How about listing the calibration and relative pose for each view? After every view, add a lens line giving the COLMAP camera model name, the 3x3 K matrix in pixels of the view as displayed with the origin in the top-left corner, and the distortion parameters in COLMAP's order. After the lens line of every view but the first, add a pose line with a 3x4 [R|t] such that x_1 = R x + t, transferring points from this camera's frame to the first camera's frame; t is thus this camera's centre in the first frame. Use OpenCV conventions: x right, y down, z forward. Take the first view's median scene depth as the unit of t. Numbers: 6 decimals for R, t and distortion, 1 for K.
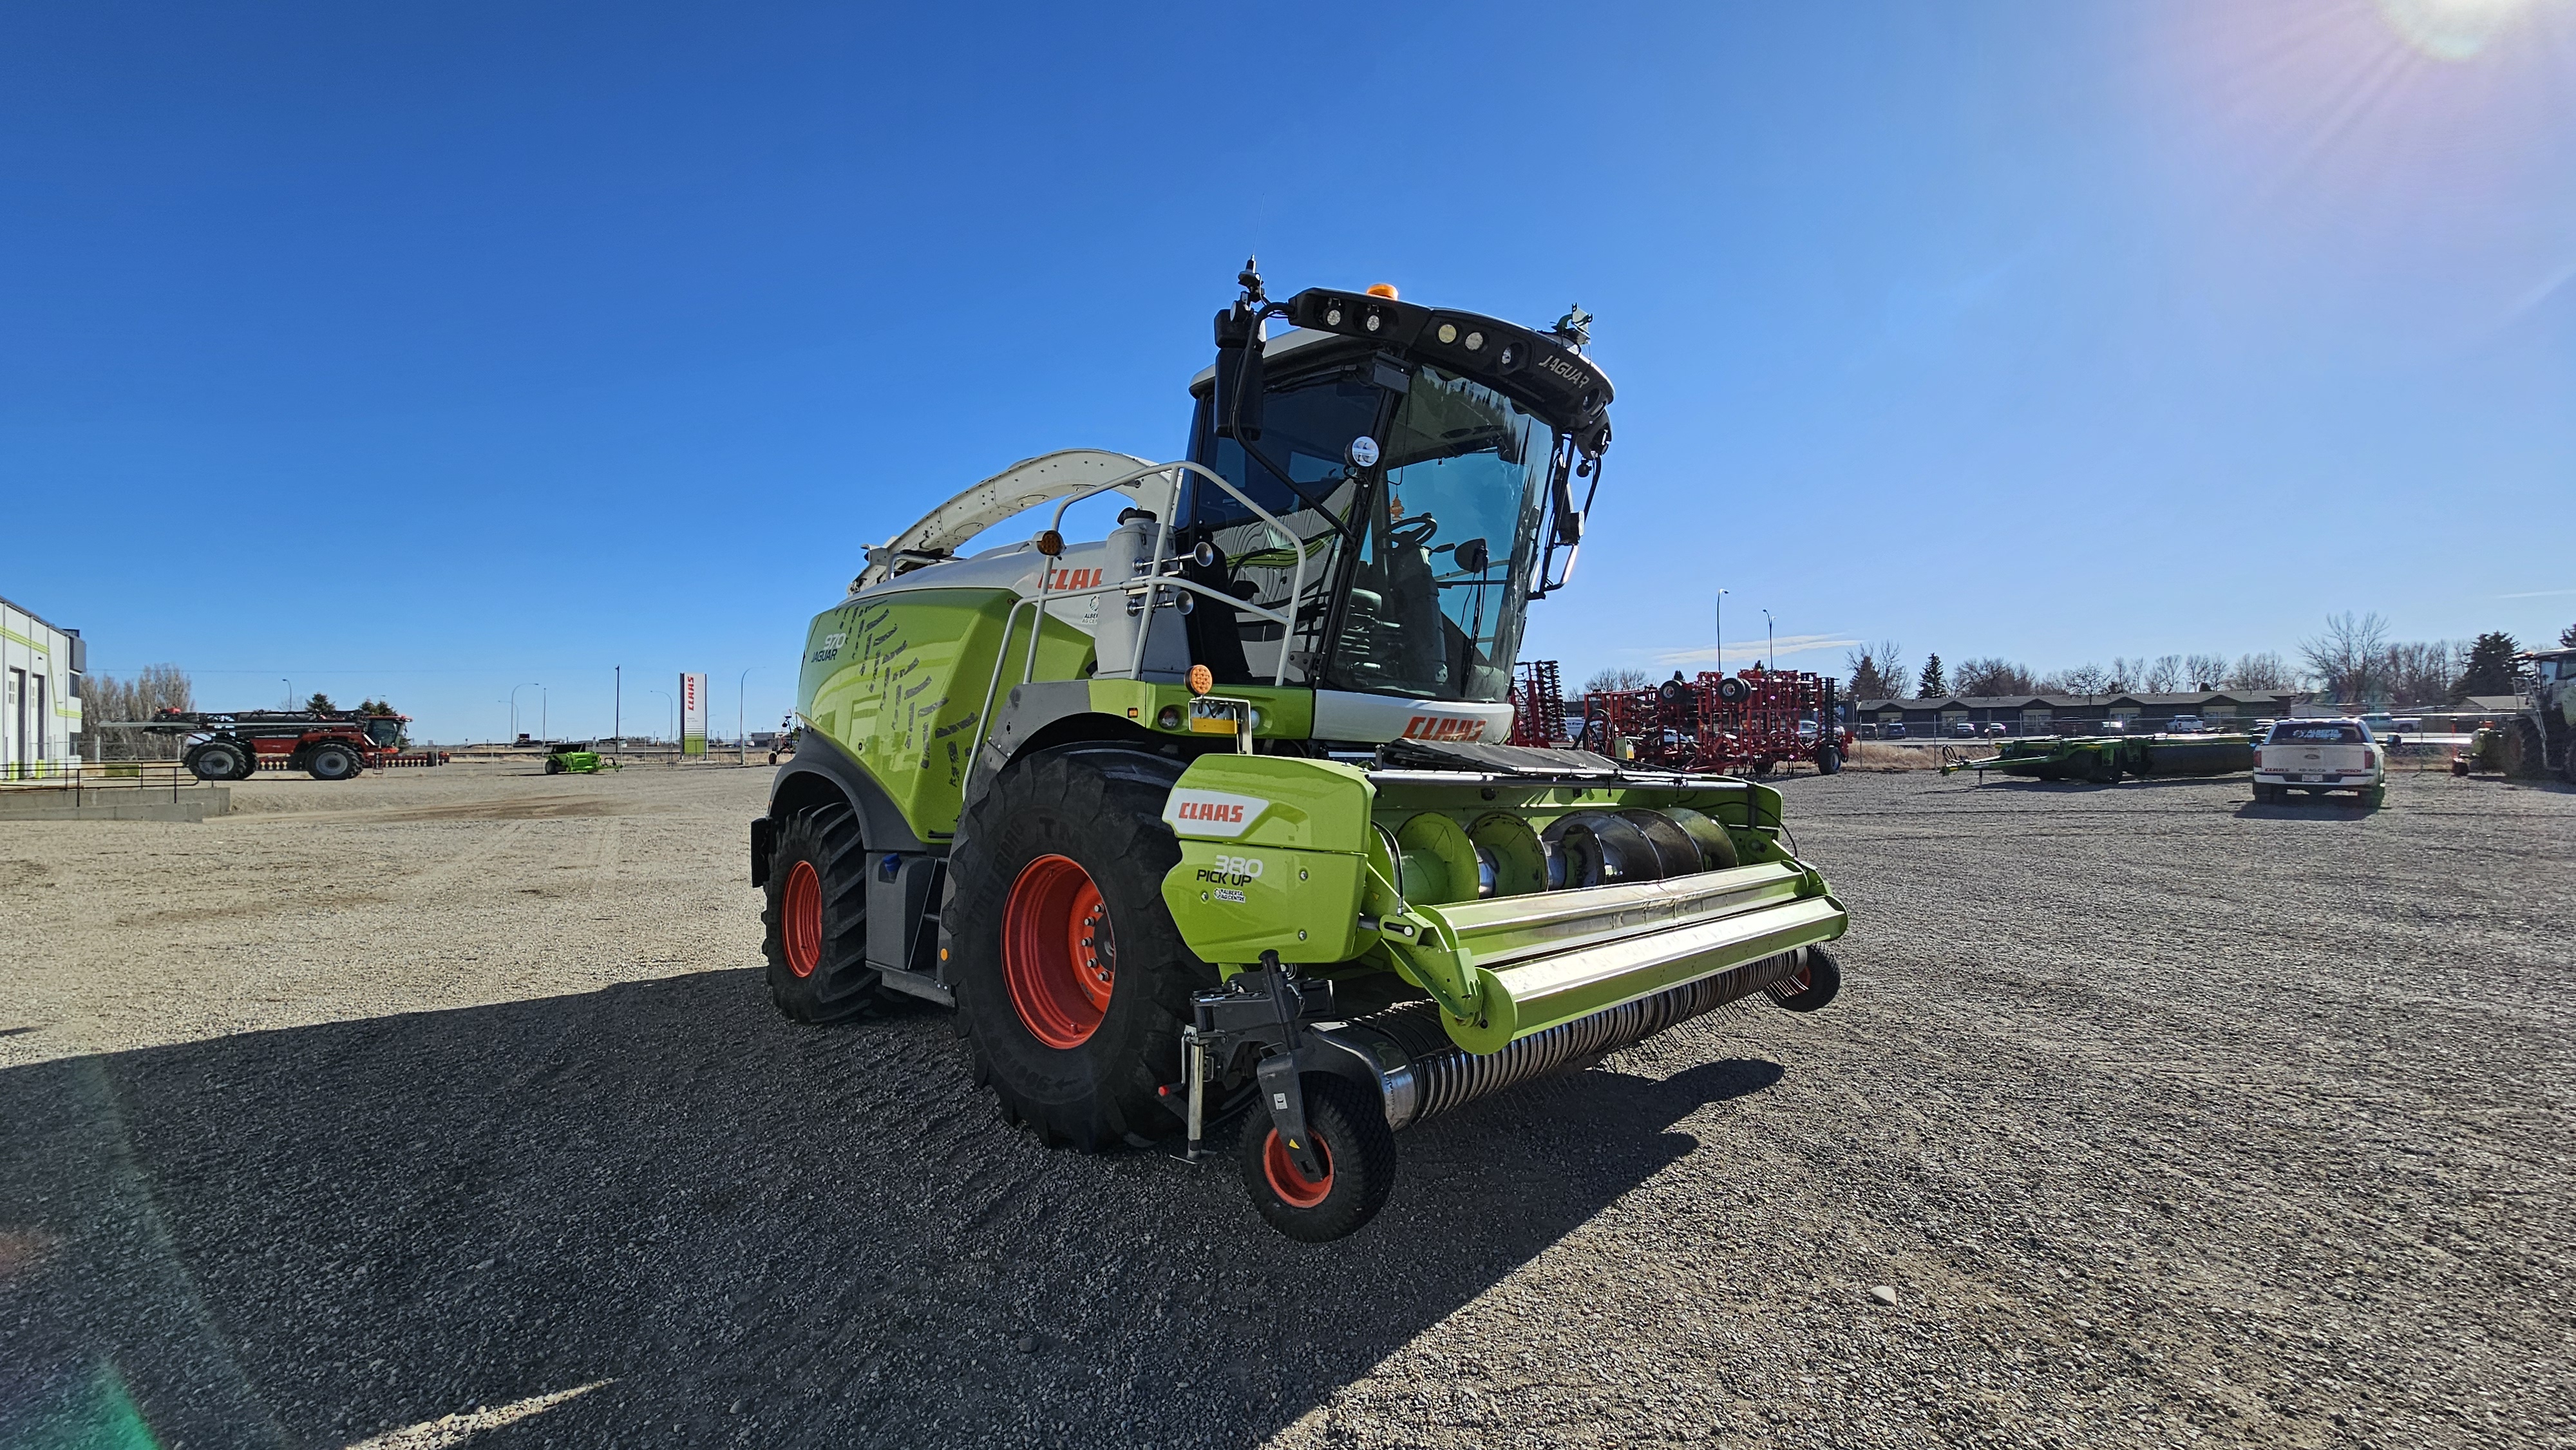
lens RADIAL K [[1054.5, 0, 1298.6], [0, 1054.5, 731.1], [0, 0, 1]] dist [-0.002637, 0.000782]
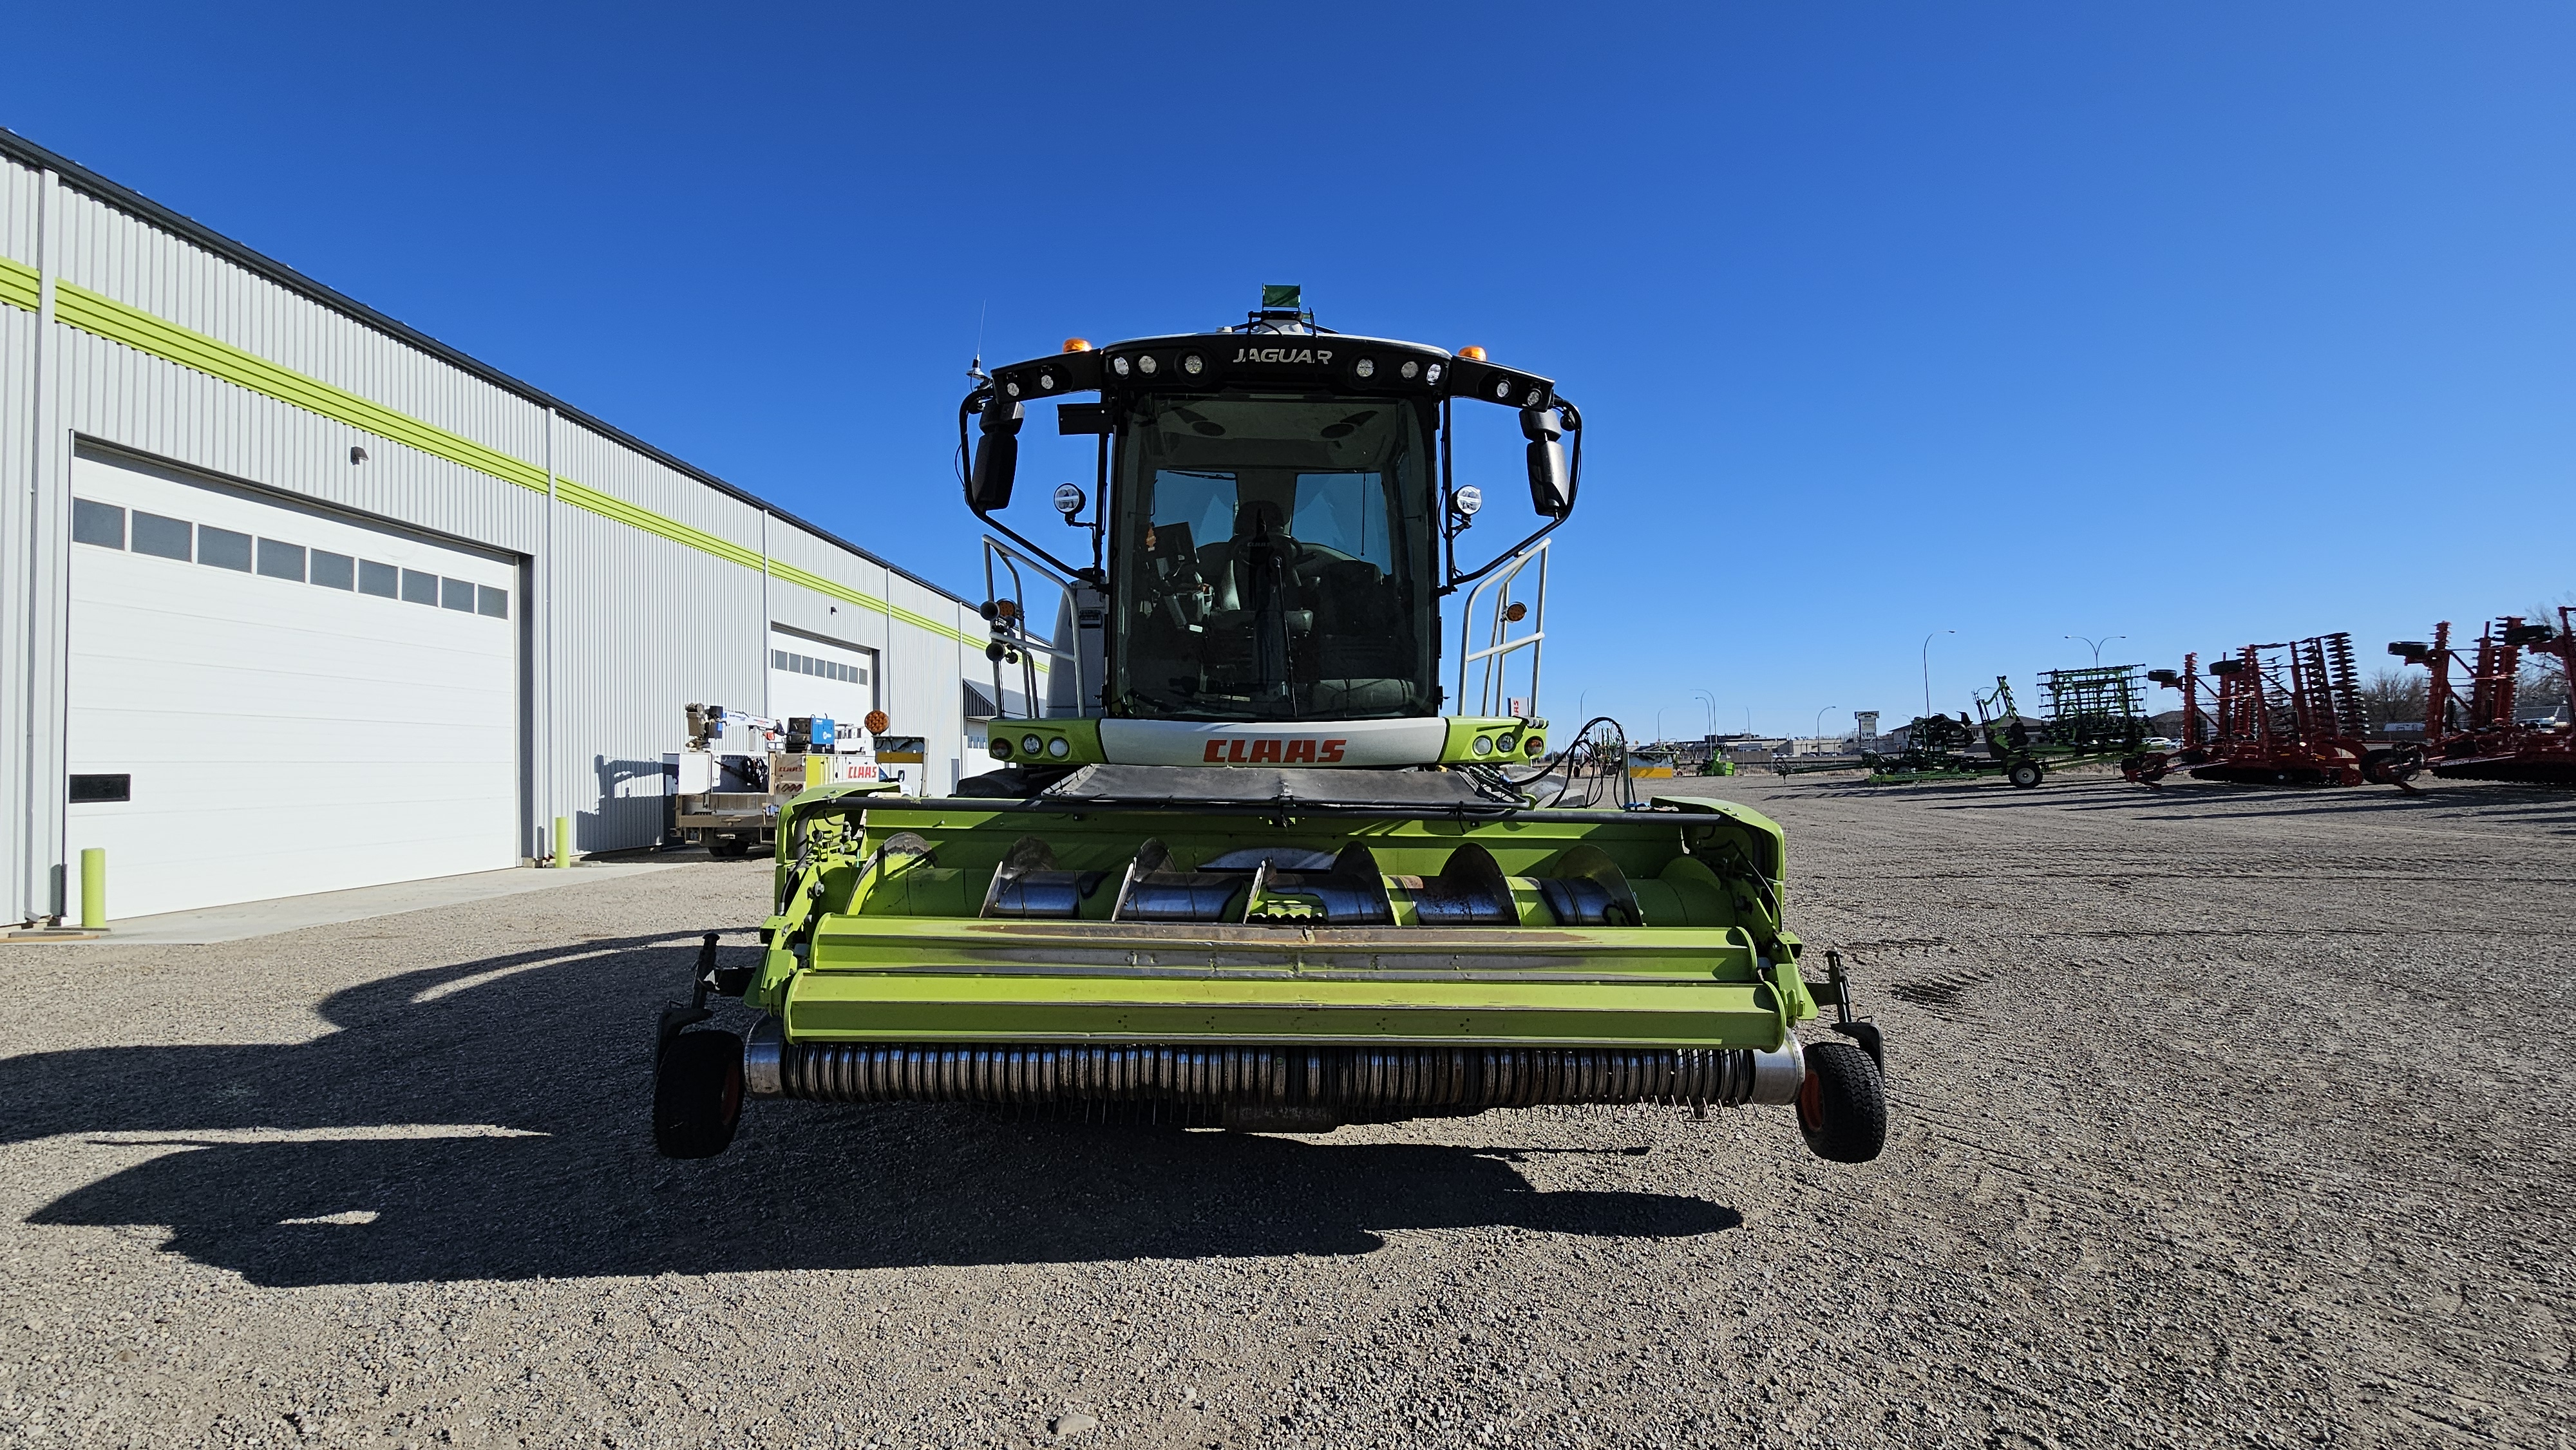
lens RADIAL K [[1054.5, 0, 1289.6], [0, 1054.5, 731.1], [0, 0, 1]] dist [-0.002637, 0.000782]
pose [[0.707014, -0.034176, -0.706373, 0.767175], [0.026700, 0.999409, -0.021630, 0.001240], [0.706695, -0.003567, 0.707509, 0.312334]]
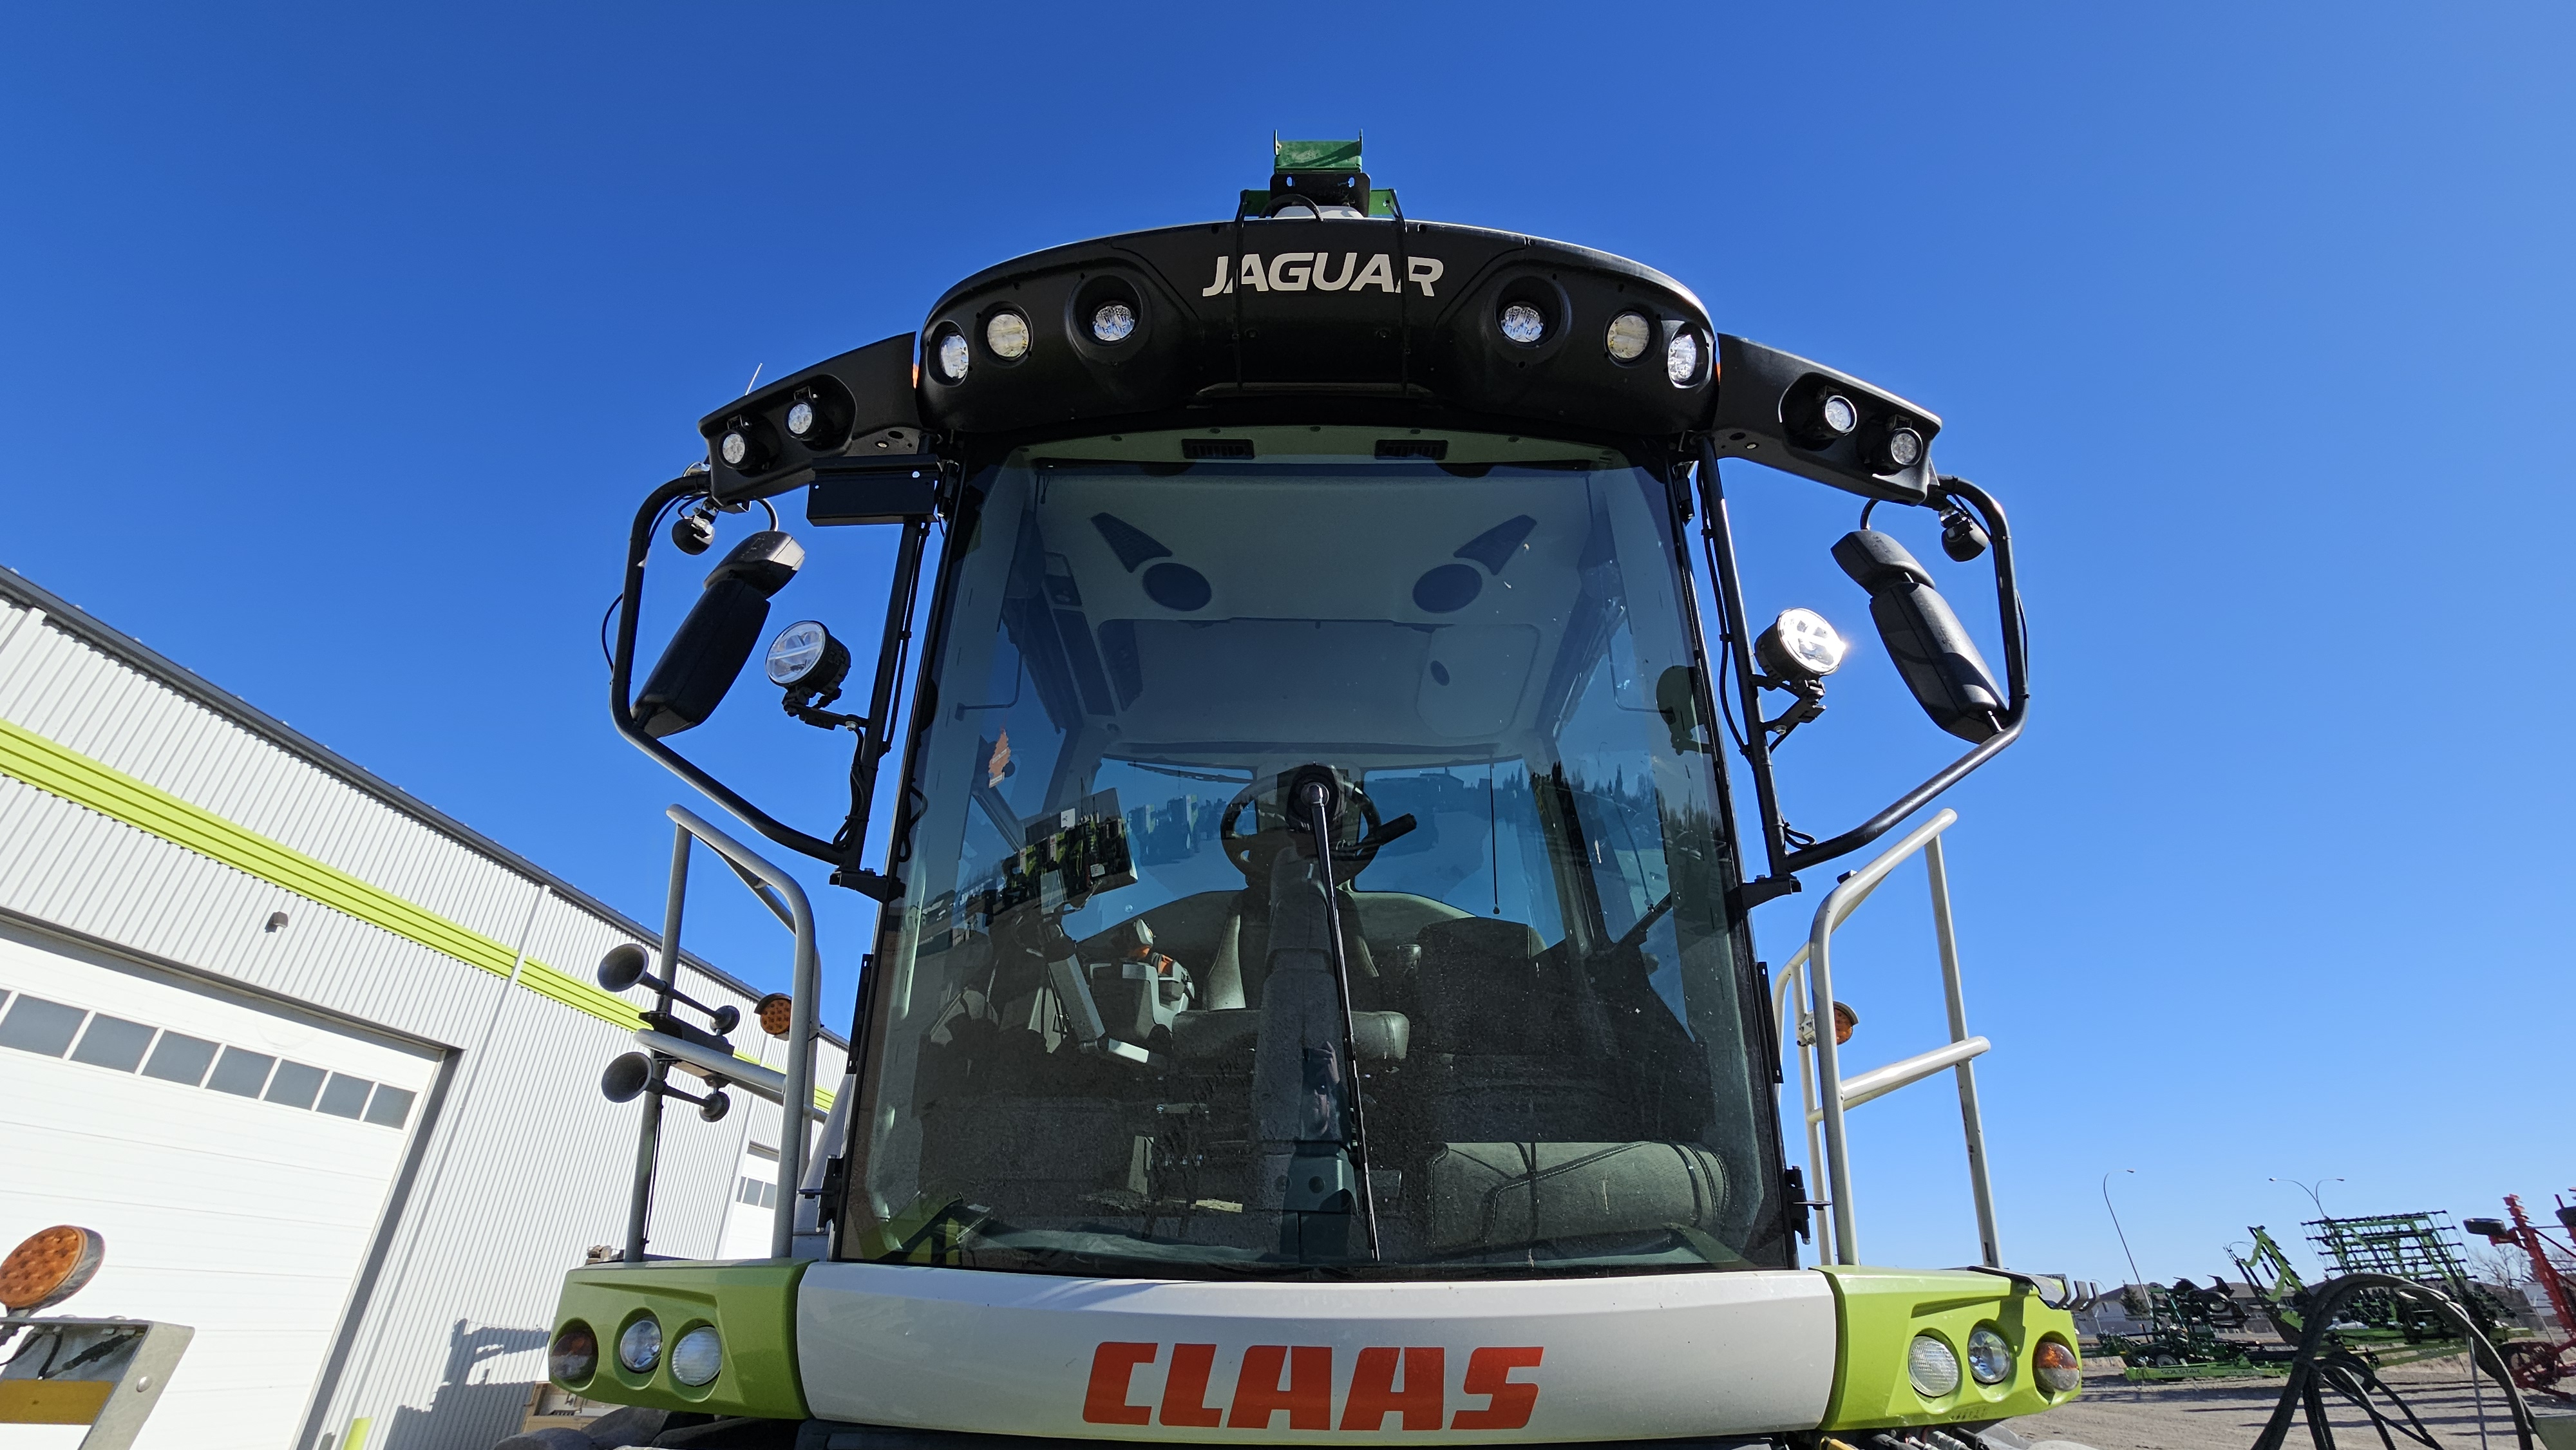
lens RADIAL K [[1054.5, 0, 1290.3], [0, 1054.5, 731.2], [0, 0, 1]] dist [-0.002637, 0.000782]
pose [[0.663103, -0.375978, -0.647251, 0.368899], [0.014891, 0.871154, -0.490785, -0.015341], [0.748380, 0.315803, 0.583263, 0.713044]]
